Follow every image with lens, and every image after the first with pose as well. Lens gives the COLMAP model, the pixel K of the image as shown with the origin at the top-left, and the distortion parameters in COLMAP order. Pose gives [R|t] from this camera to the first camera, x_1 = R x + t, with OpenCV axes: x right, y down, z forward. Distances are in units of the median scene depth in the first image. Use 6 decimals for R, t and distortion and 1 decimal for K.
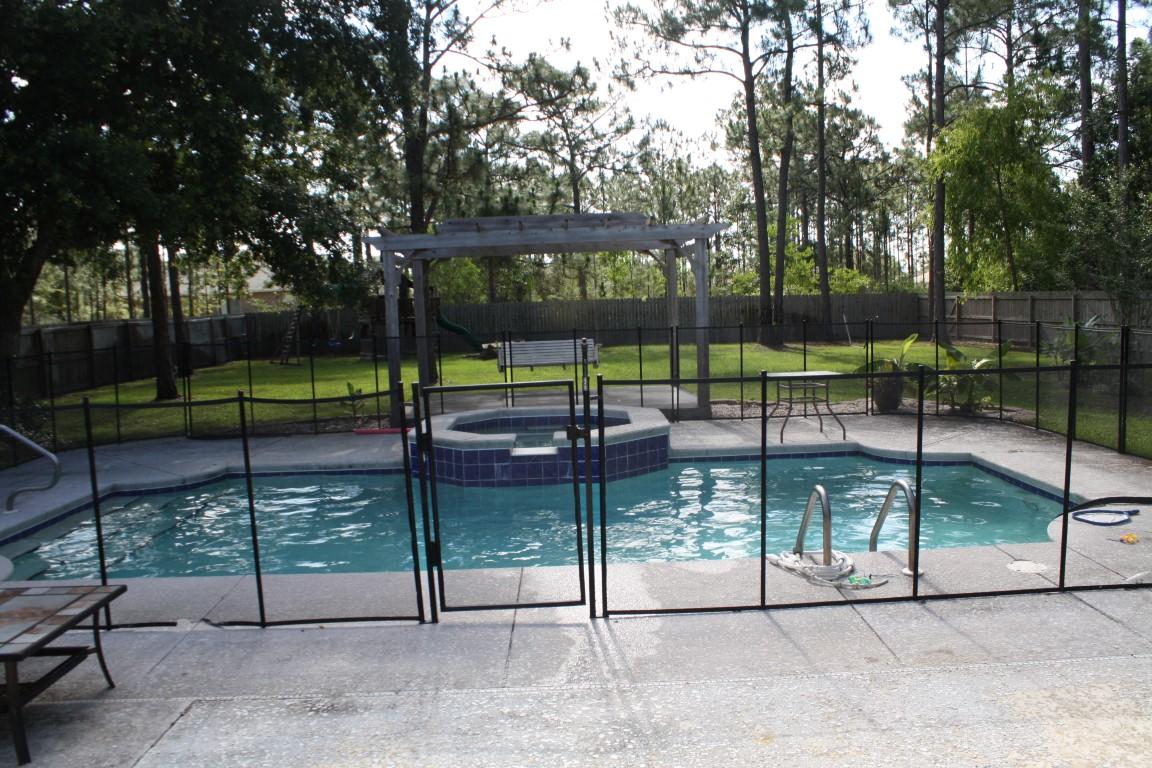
lens RADIAL K [[936.0, 0, 576.0], [0, 936.0, 384.0], [0, 0, 1]] dist [0.002266, 0.002289]
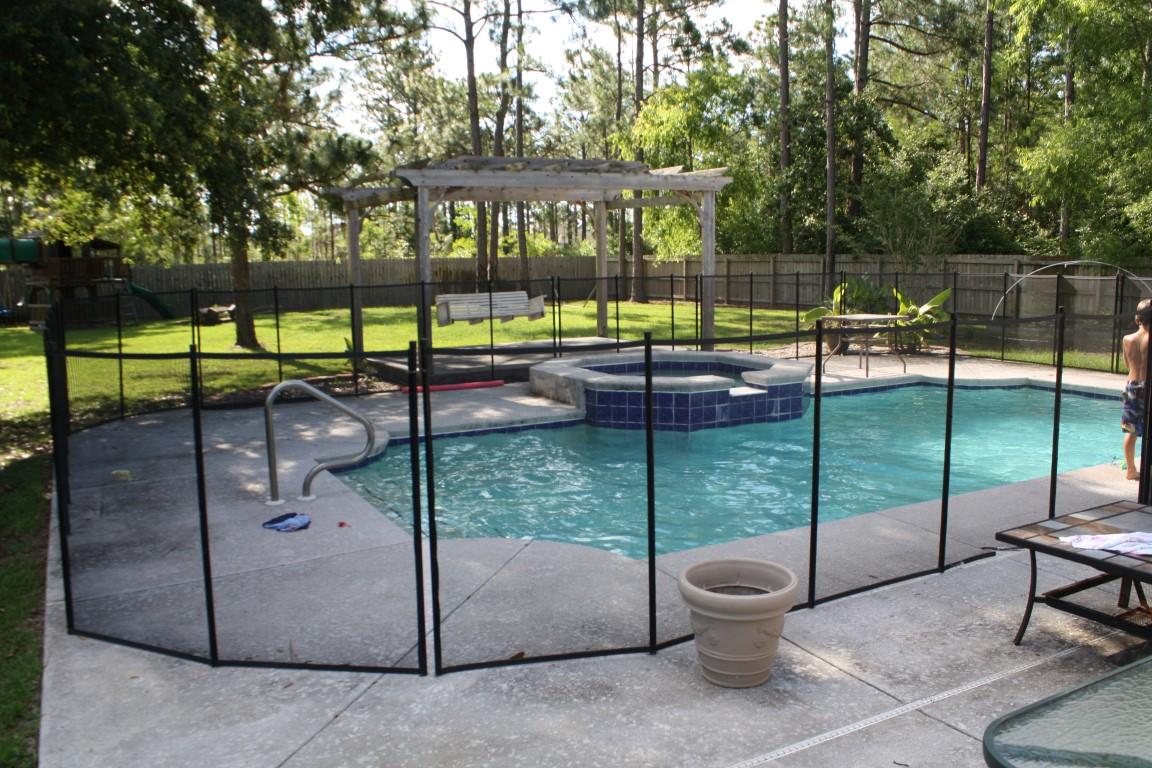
lens RADIAL K [[931.3, 0, 576.0], [0, 931.3, 384.0], [0, 0, 1]] dist [-0.005207, -0.001501]
pose [[0.882680, -0.049711, 0.467338, -0.229088], [0.034150, 0.998546, 0.041715, 0.005595], [-0.468732, -0.020861, 0.883094, 0.069025]]
